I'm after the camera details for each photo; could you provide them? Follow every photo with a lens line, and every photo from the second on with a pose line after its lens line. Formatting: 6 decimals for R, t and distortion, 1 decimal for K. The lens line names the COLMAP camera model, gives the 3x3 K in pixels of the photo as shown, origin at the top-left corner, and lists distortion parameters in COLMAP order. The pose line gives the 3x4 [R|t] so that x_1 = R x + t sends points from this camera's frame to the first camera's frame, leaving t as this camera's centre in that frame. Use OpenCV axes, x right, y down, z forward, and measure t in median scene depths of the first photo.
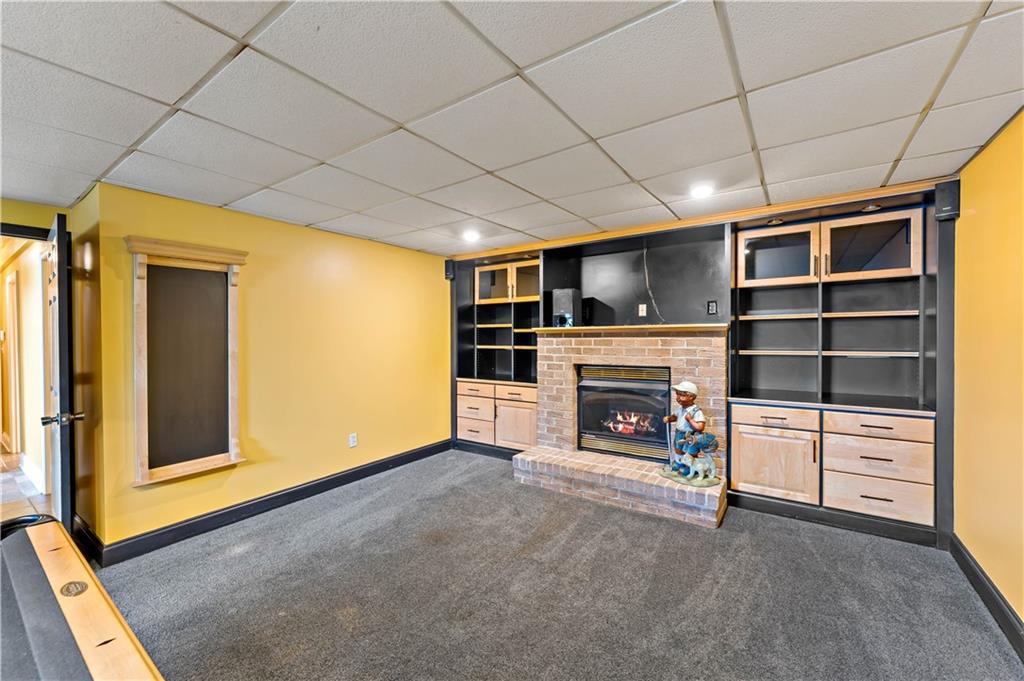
lens RADIAL K [[413.3, 0, 516.5], [0, 413.3, 337.9], [0, 0, 1]] dist [-0.001248, -0.000112]
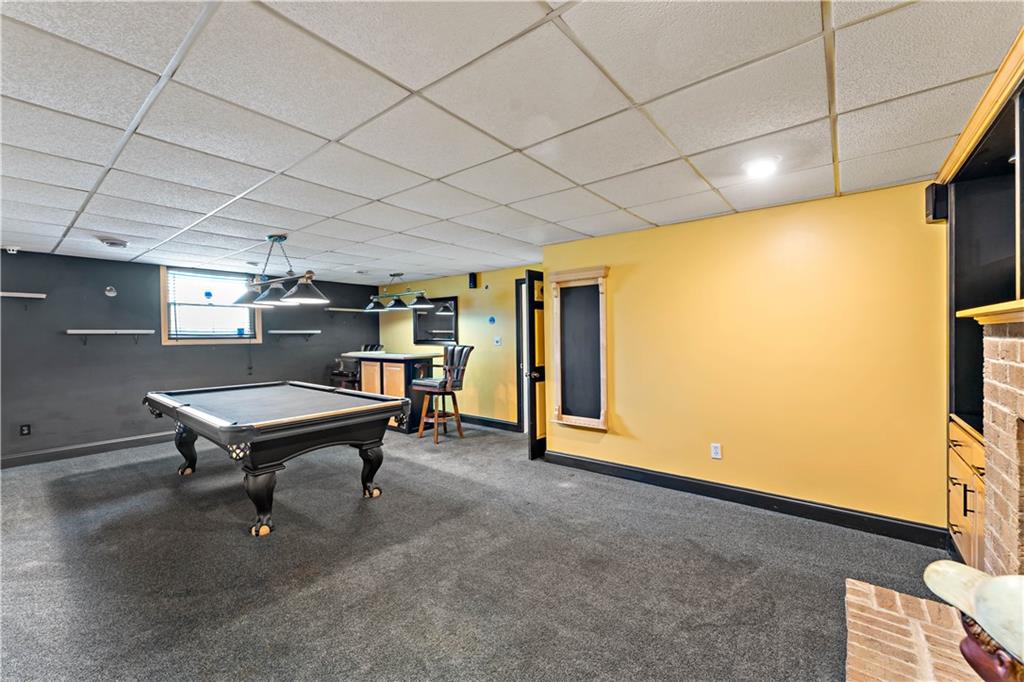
lens RADIAL K [[410.7, 0, 519.5], [0, 410.7, 337.8], [0, 0, 1]] dist [0.000100, 0.000901]
pose [[-0.057297, 0.014815, -0.998247, 0.645737], [-0.004166, 0.999878, 0.015078, -0.004704], [0.998348, 0.005023, -0.057229, 0.828877]]
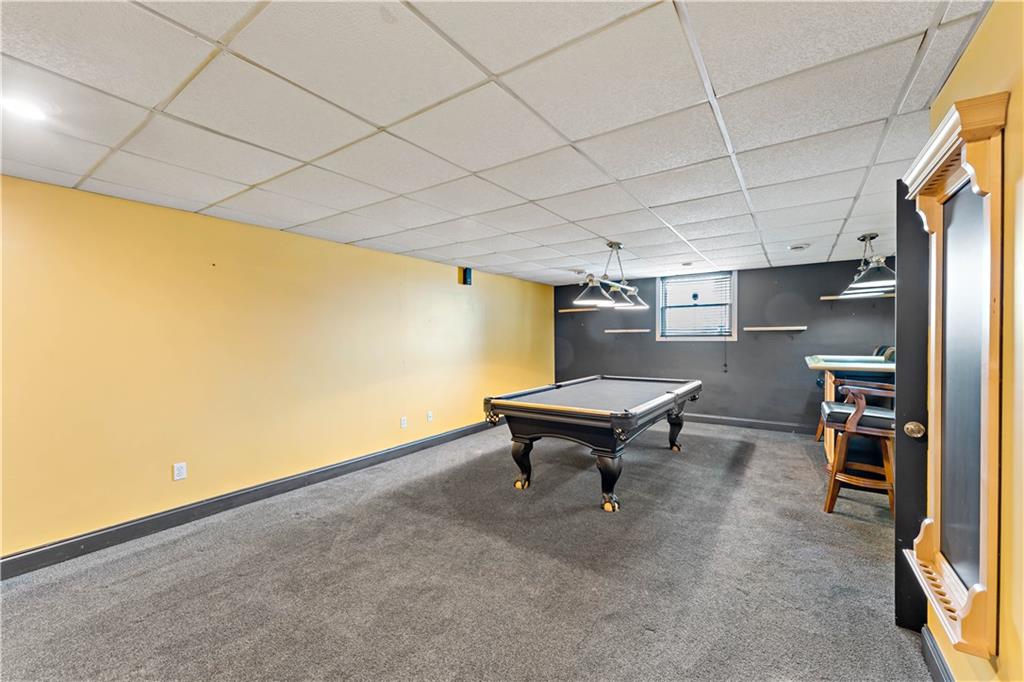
lens RADIAL K [[410.7, 0, 512.5], [0, 410.7, 339.6], [0, 0, 1]] dist [0.000100, 0.000901]
pose [[-0.999822, 0.015514, -0.010727, -0.233555], [0.015298, 0.999685, 0.019895, -0.003924], [0.011033, 0.019727, -0.999745, 1.408157]]
